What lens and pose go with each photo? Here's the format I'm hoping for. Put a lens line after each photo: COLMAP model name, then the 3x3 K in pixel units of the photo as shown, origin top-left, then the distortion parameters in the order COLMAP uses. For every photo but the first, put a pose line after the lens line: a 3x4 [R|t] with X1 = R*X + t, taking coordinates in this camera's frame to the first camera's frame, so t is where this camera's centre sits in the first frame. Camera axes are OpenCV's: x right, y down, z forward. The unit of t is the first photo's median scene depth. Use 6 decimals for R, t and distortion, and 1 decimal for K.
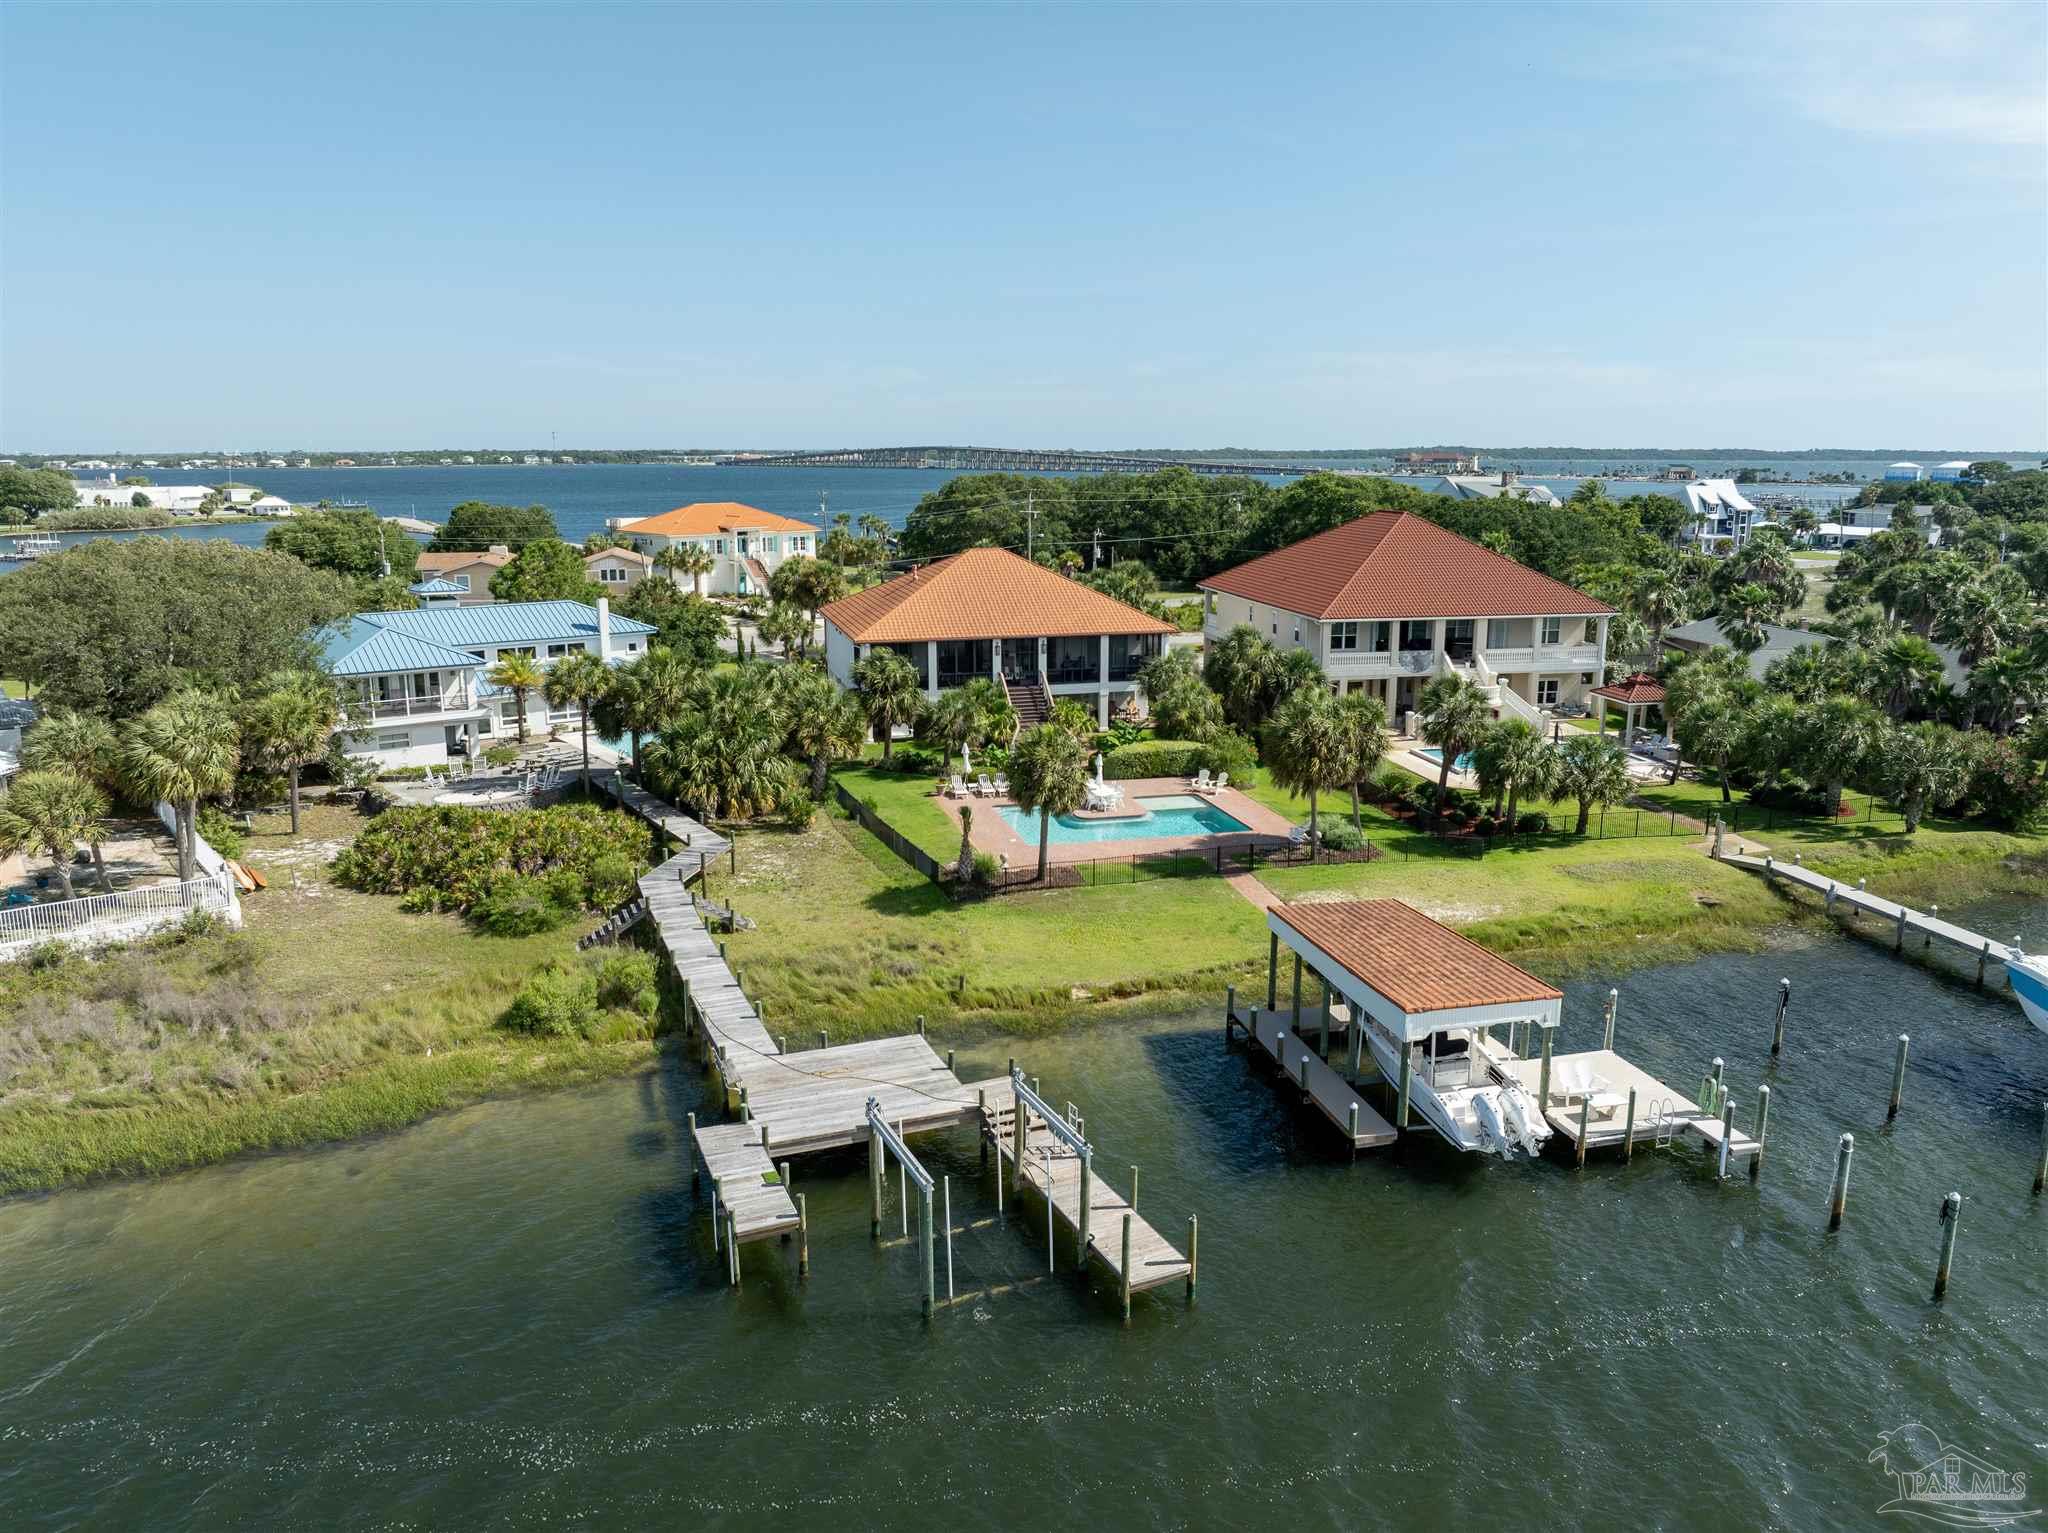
lens RADIAL K [[1450.1, 0, 1024.0], [0, 1450.1, 766.5], [0, 0, 1]] dist [-0.030497, 0.000077]
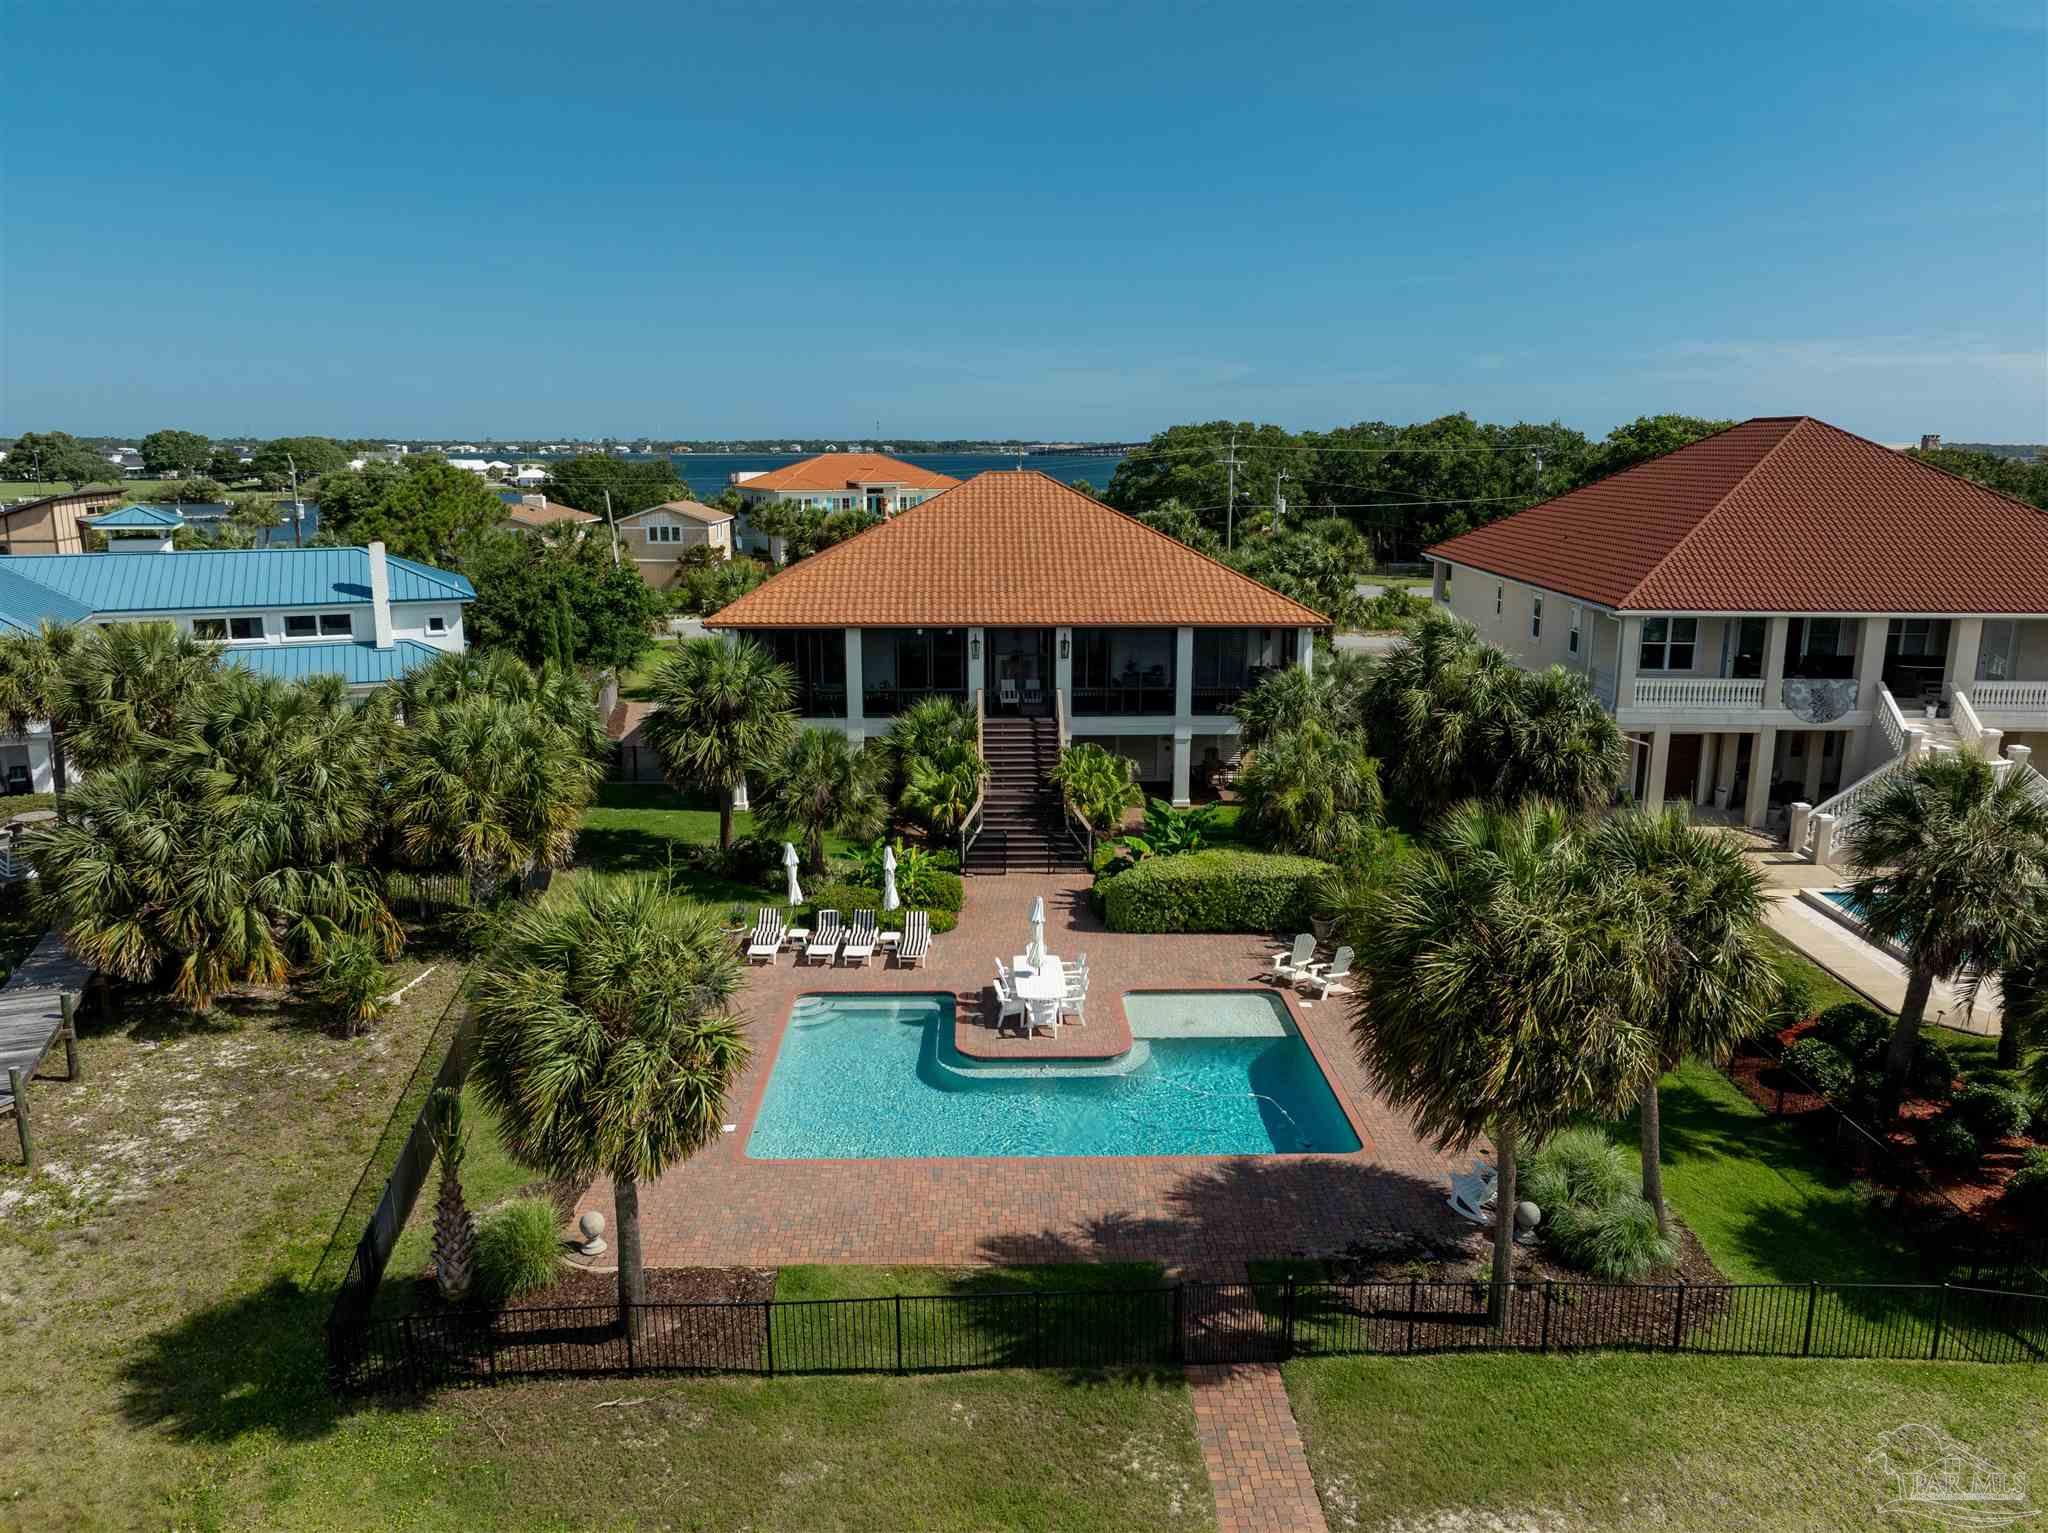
lens RADIAL K [[1452.4, 0, 1024.0], [0, 1452.4, 766.5], [0, 0, 1]] dist [-0.020269, 0.003645]
pose [[0.976451, 0.051112, -0.209599, 0.147946], [-0.050513, 0.998690, 0.008213, -0.054486], [0.209744, 0.002568, 0.977753, 0.619181]]
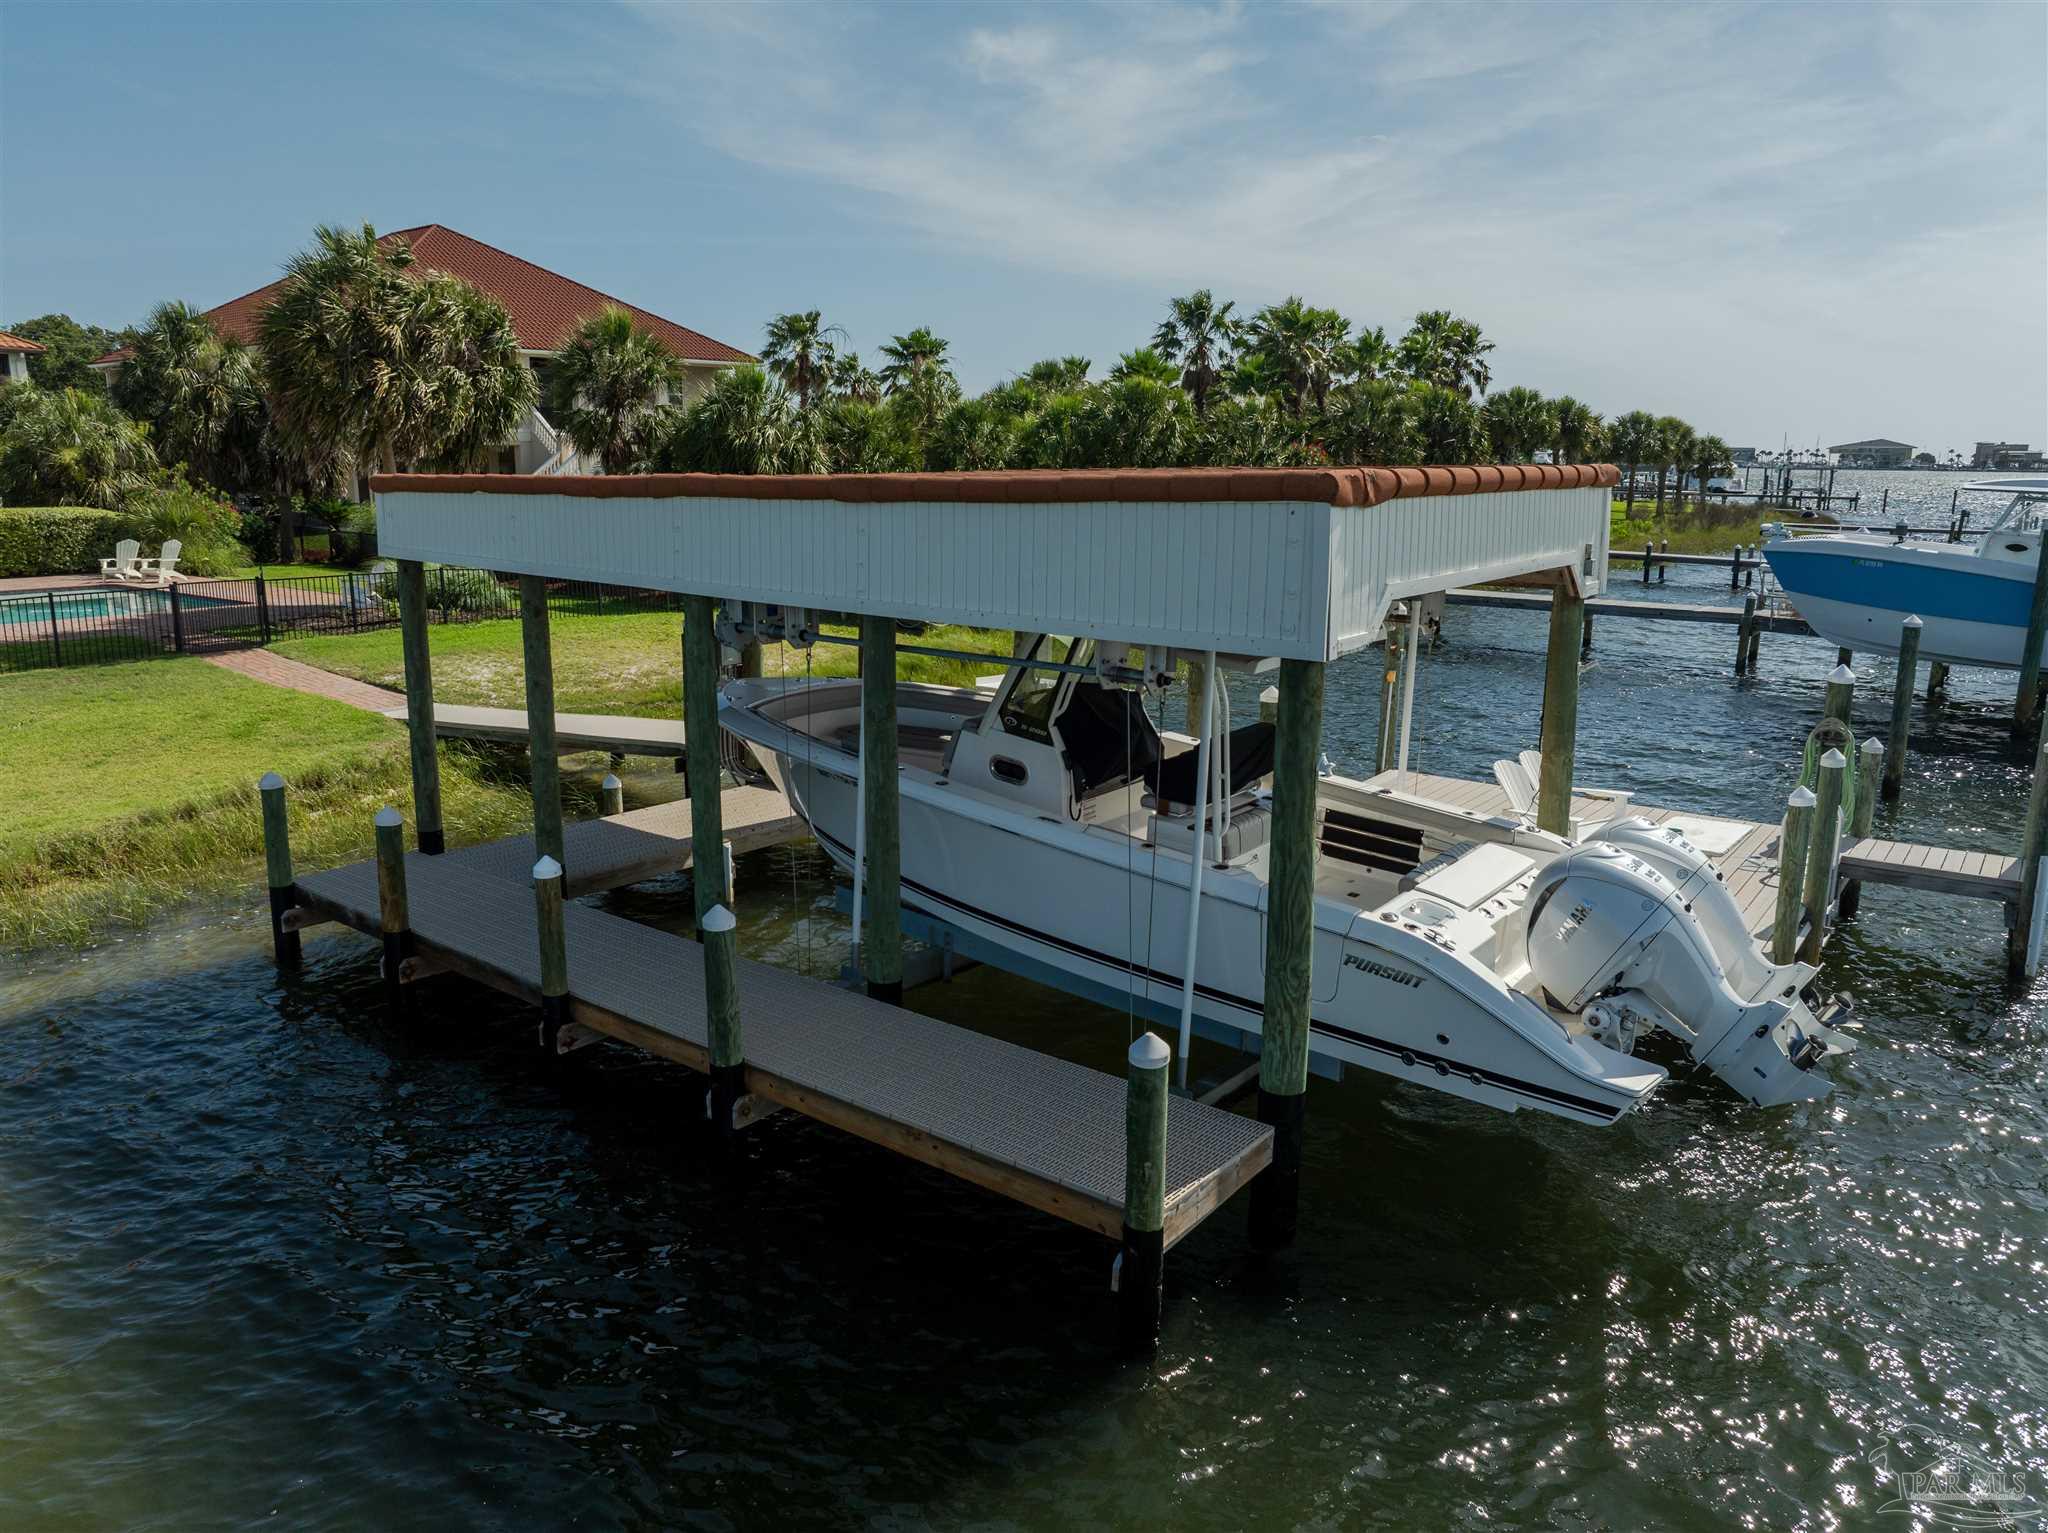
lens RADIAL K [[1452.4, 0, 1024.0], [0, 1452.4, 766.5], [0, 0, 1]] dist [-0.020269, 0.003645]
pose [[0.783018, -0.127708, 0.608748, 0.063087], [0.127756, 0.990850, 0.043539, 0.107905], [-0.608737, 0.043680, 0.792168, 0.492116]]
